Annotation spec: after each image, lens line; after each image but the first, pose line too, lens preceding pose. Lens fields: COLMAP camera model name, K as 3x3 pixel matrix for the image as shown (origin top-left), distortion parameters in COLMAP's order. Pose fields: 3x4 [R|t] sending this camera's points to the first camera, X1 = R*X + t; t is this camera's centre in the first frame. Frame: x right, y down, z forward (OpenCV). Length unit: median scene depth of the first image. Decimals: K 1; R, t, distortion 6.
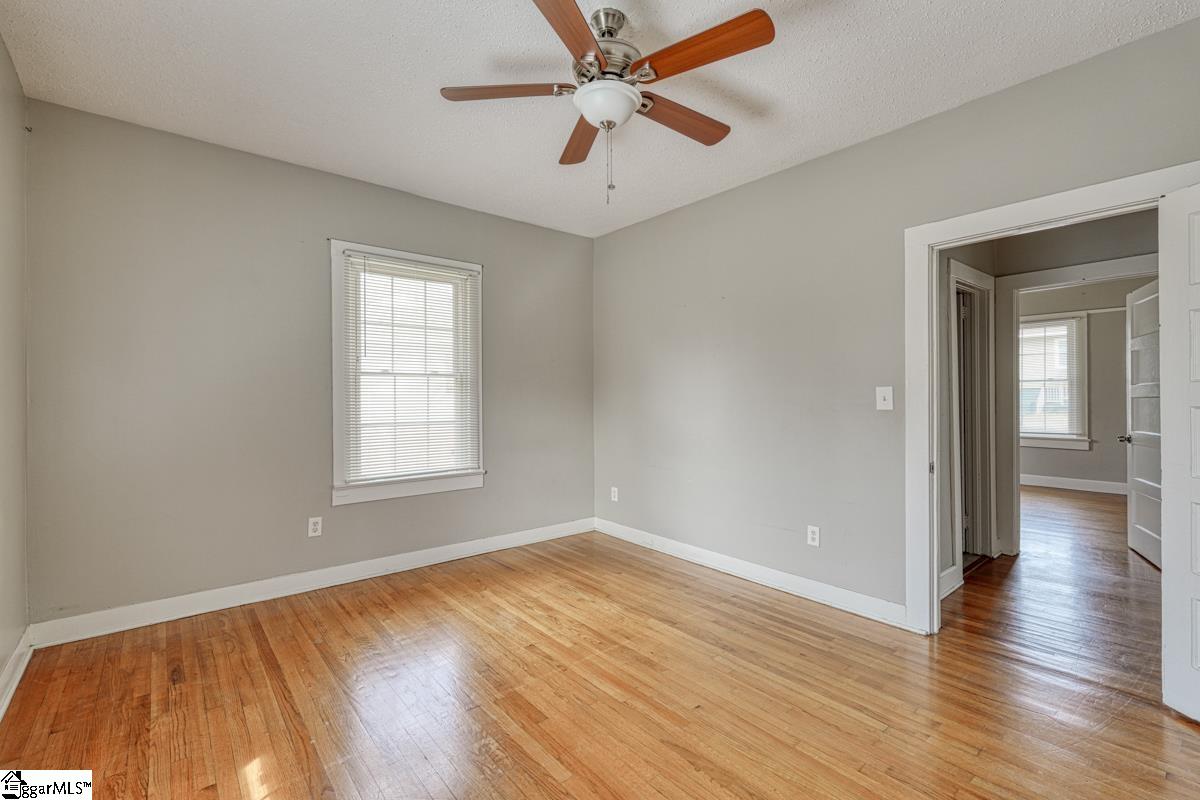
lens RADIAL K [[528.1, 0, 600.4], [0, 528.1, 395.9], [0, 0, 1]] dist [0.003764, -0.000052]
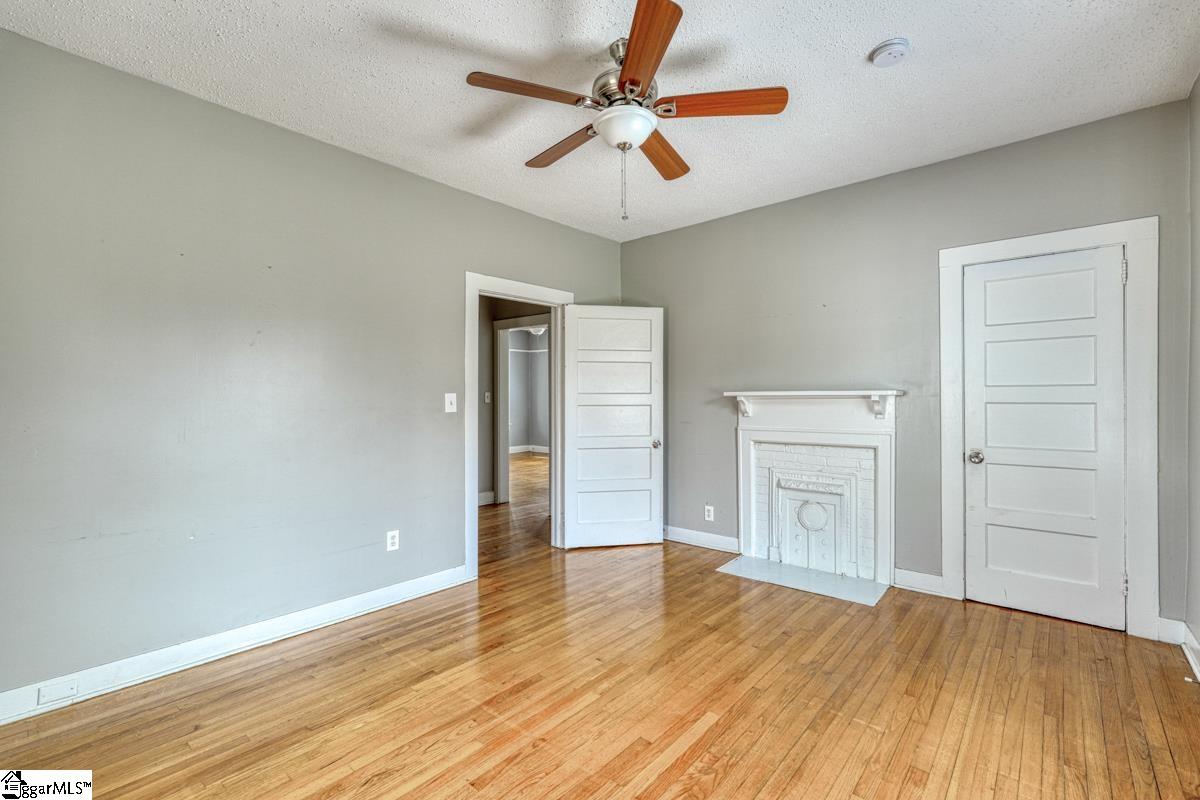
lens RADIAL K [[528.1, 0, 601.5], [0, 528.1, 398.8], [0, 0, 1]] dist [0.003764, -0.000052]
pose [[-0.163536, 0.006068, 0.986519, -0.714438], [0.004355, 0.999976, -0.005429, 0.003258], [-0.986528, 0.003409, -0.163558, 0.847366]]
